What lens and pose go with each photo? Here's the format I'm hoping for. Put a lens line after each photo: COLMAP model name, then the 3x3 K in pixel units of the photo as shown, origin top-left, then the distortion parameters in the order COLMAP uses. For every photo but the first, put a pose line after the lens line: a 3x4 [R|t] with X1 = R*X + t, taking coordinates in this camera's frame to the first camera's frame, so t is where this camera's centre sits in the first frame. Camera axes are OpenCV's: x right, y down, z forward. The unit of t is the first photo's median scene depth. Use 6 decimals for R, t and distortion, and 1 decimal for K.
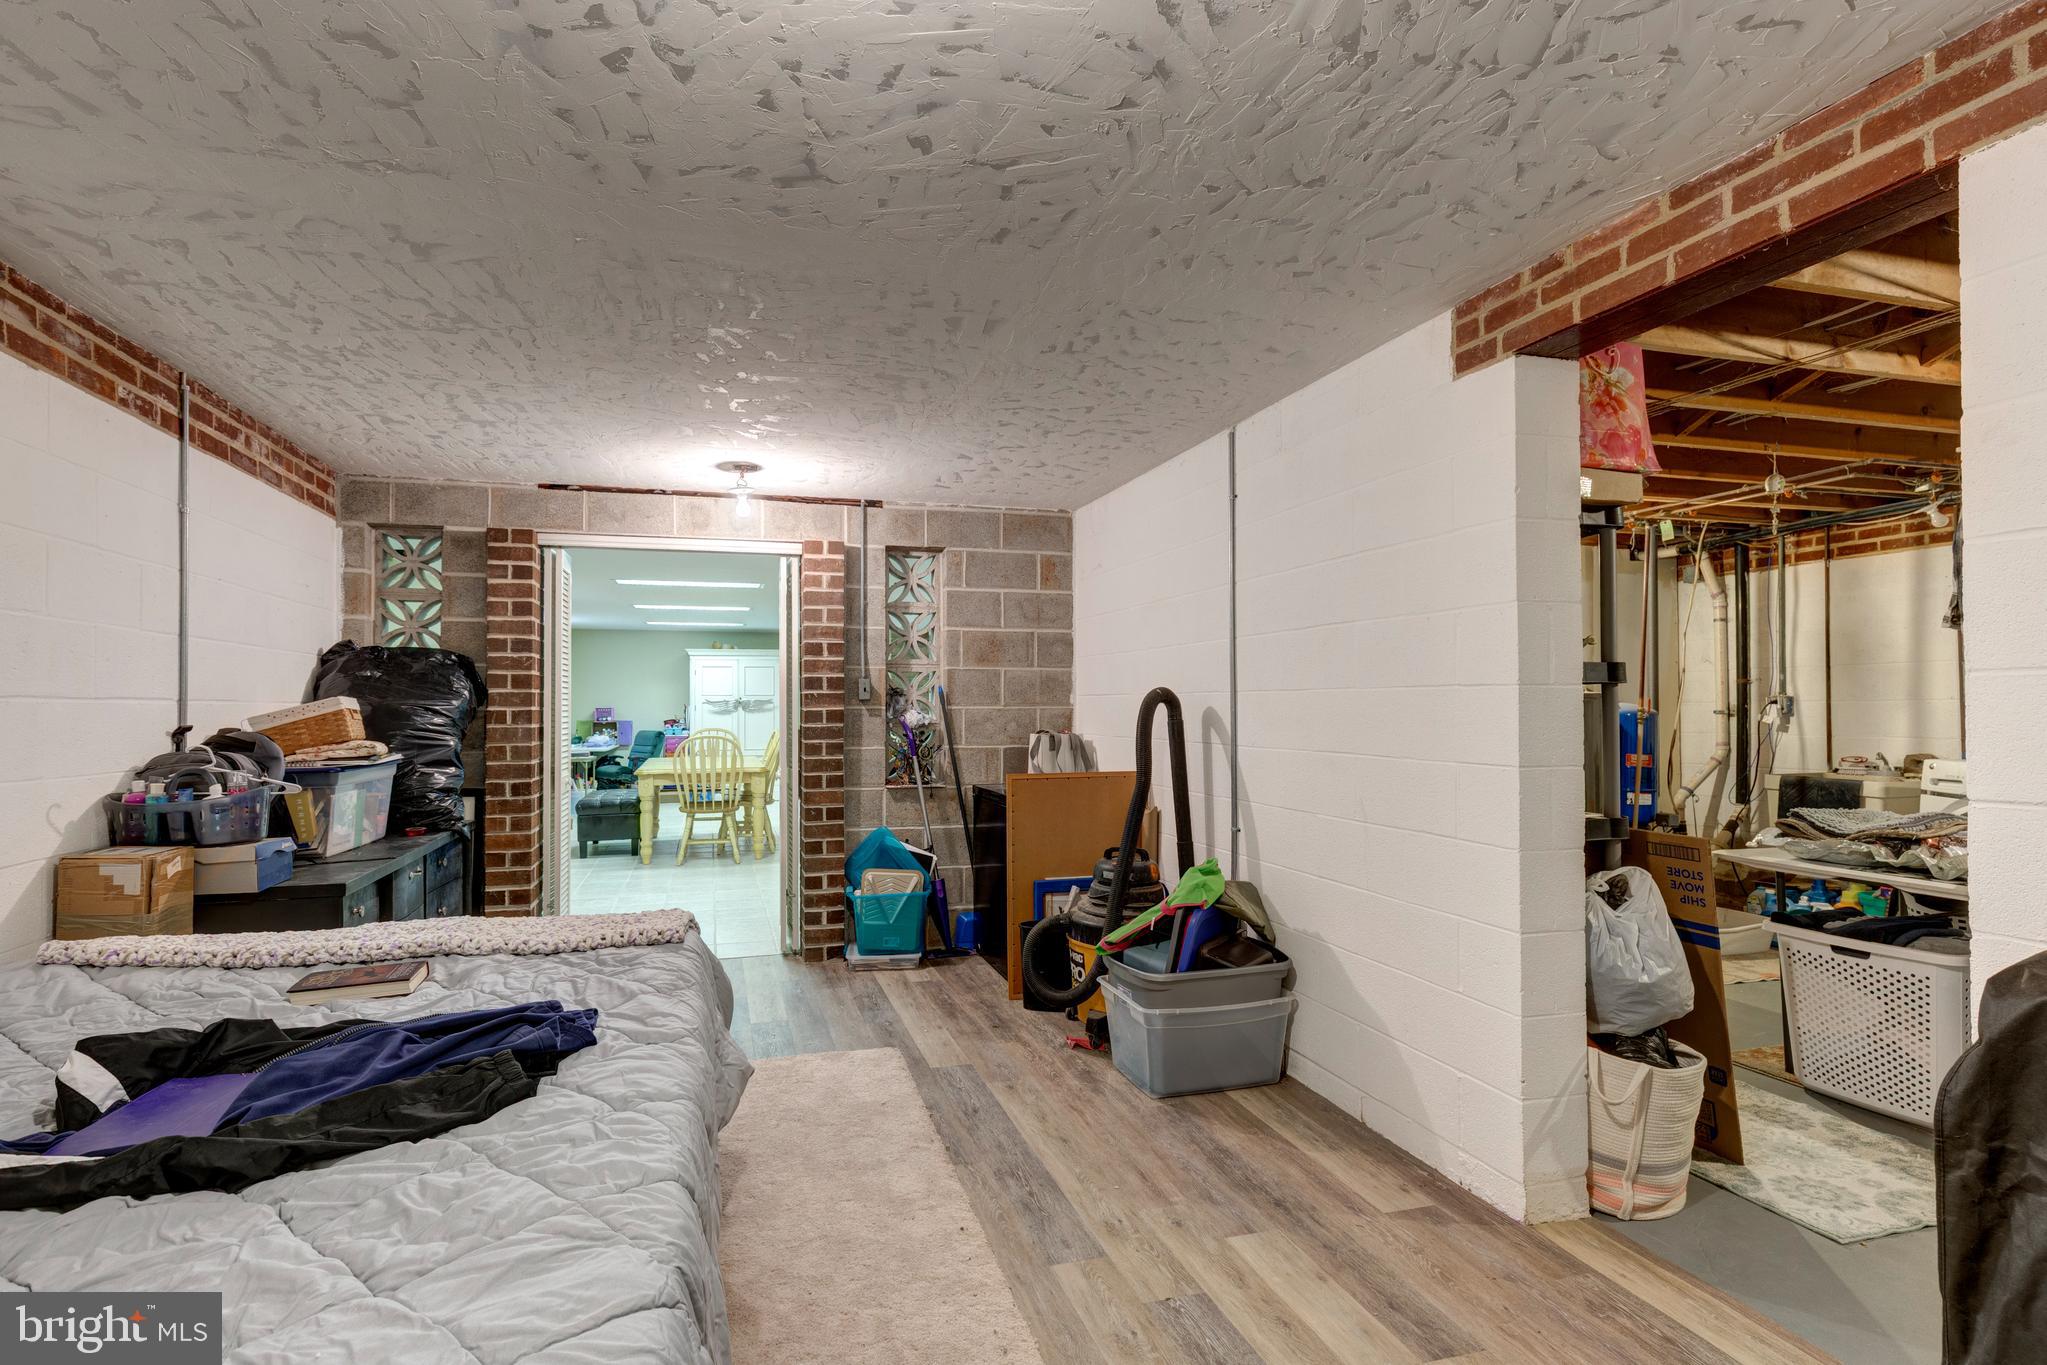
lens RADIAL K [[927.8, 0, 1019.1], [0, 927.8, 689.0], [0, 0, 1]] dist [0.006445, -0.001695]
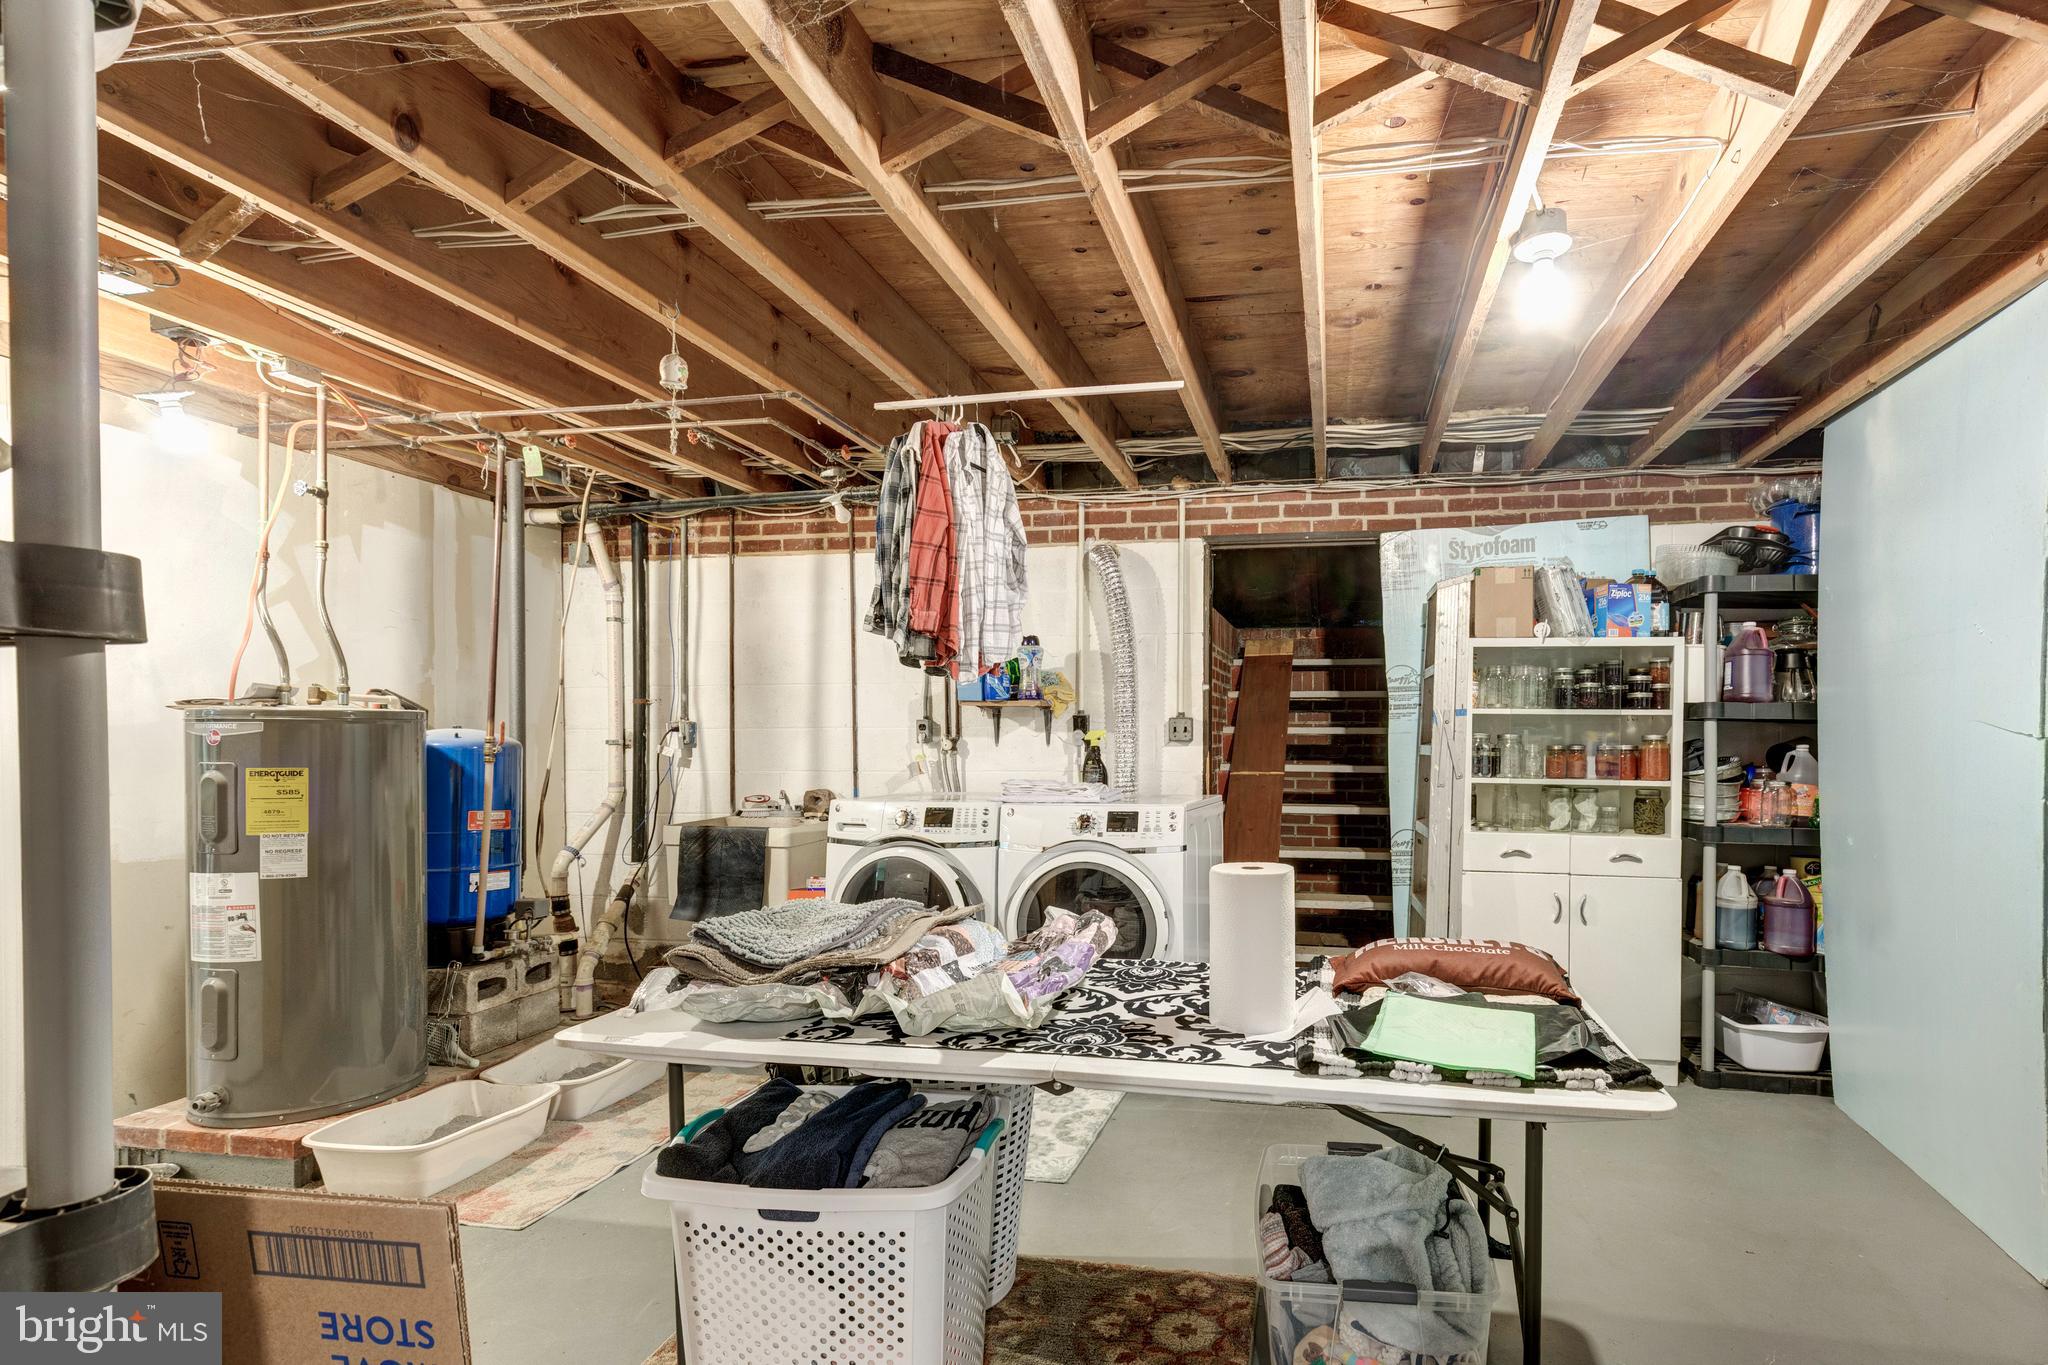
lens RADIAL K [[981.6, 0, 1138.2], [0, 981.6, 747.3], [0, 0, 1]] dist [0.007938, -0.000679]
pose [[0.437513, -0.012028, 0.899131, 0.252962], [-0.016271, 0.999641, 0.021290, 0.005374], [-0.899065, -0.023944, 0.437161, 0.306645]]
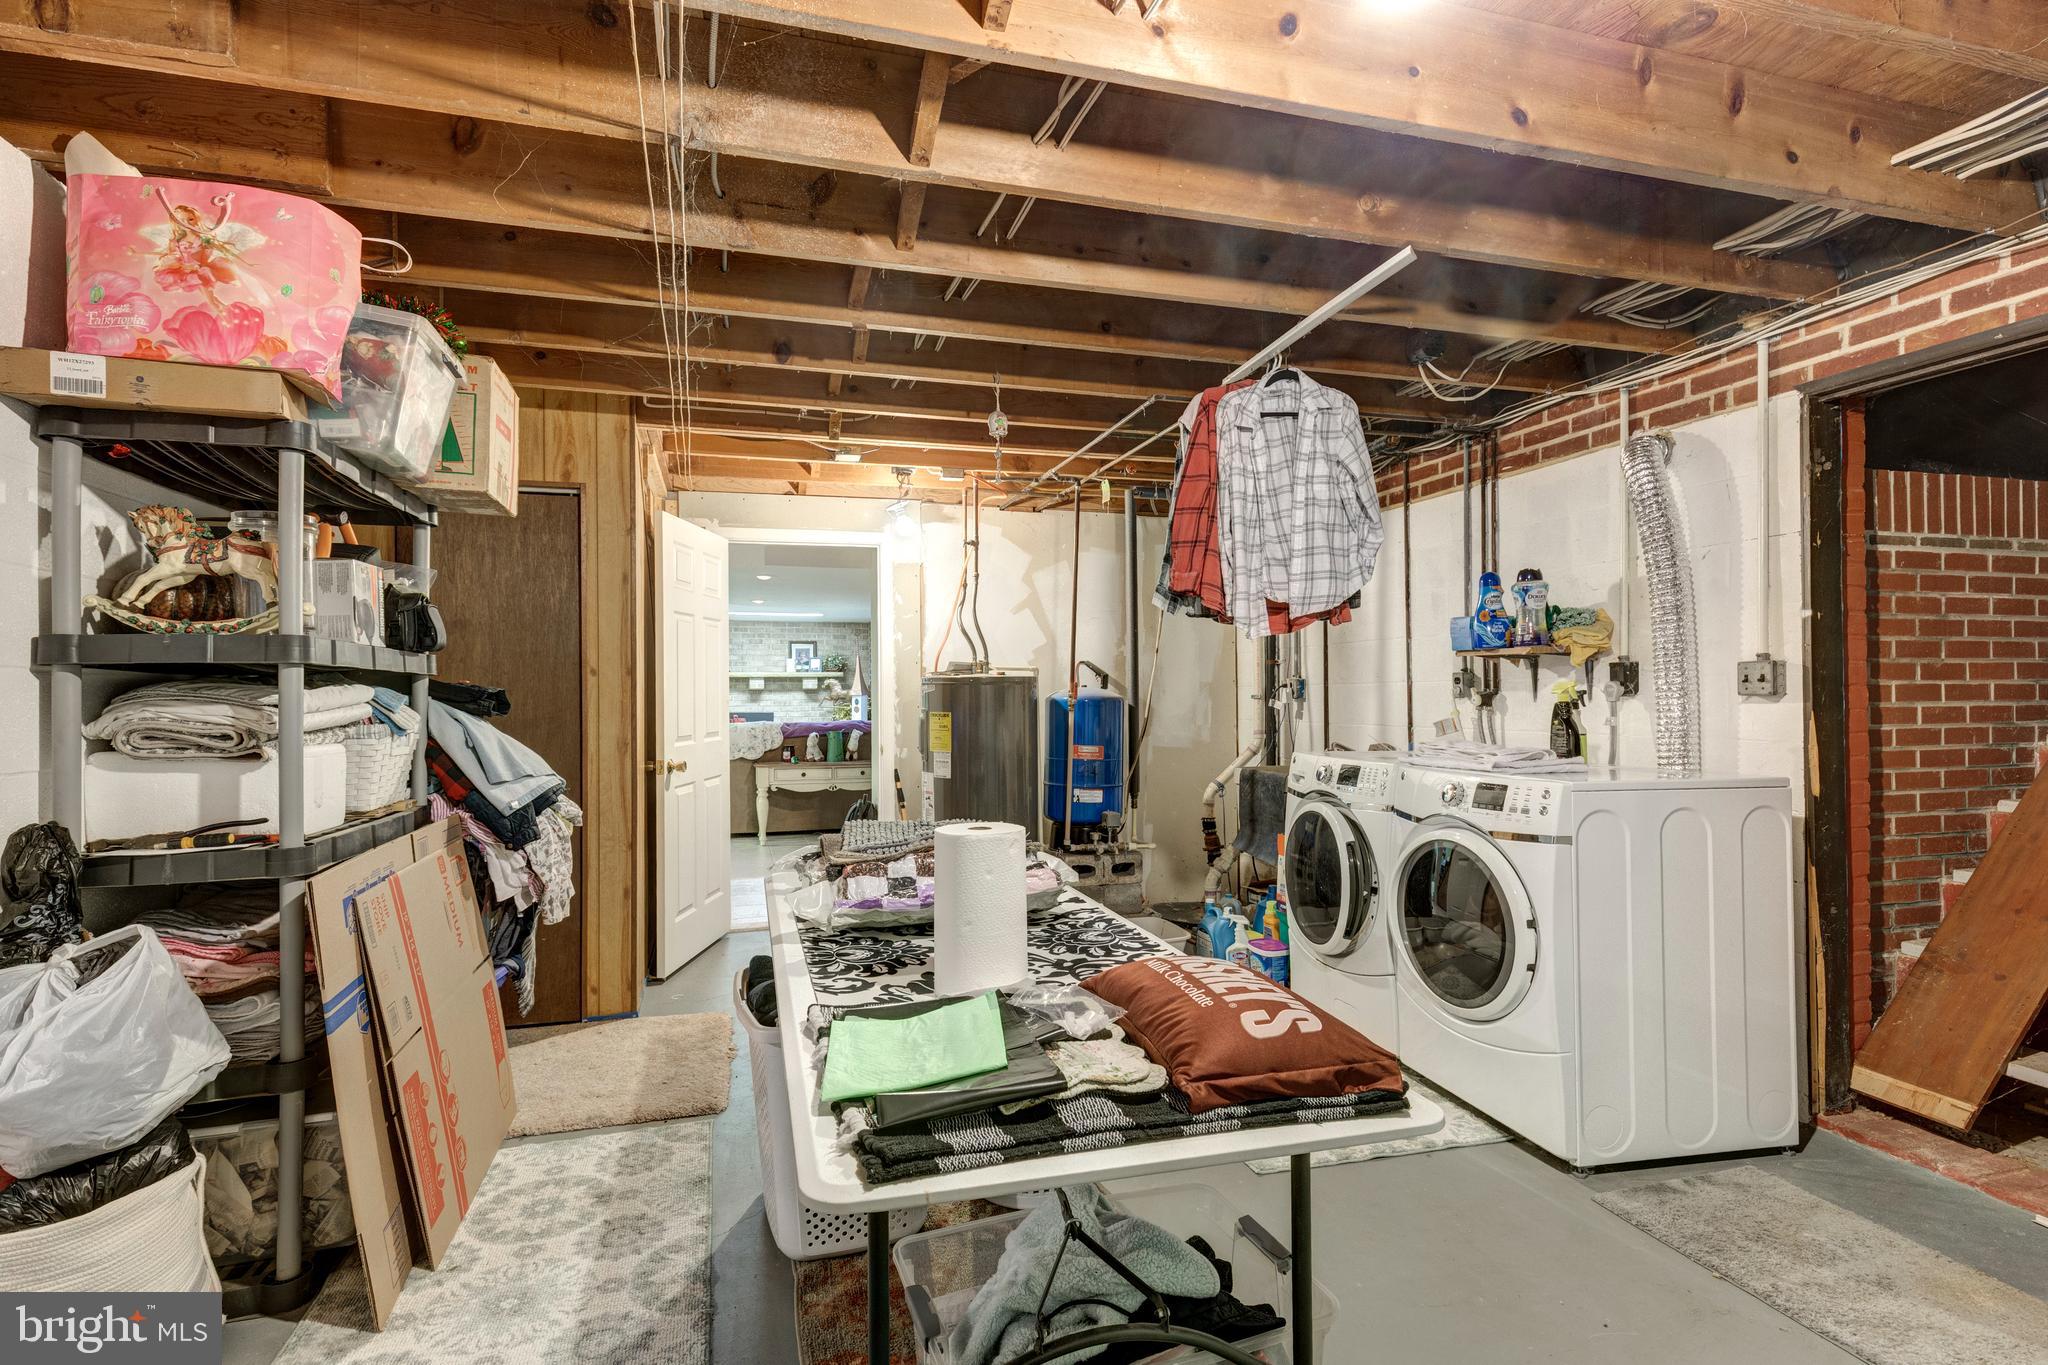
lens RADIAL K [[928.2, 0, 1029.3], [0, 928.2, 683.7], [0, 0, 1]] dist [0.006445, -0.001695]
pose [[0.999593, -0.006720, 0.027710, 0.567212], [0.006483, 0.999942, 0.008629, 0.003037], [-0.027766, -0.008446, 0.999579, 0.120987]]
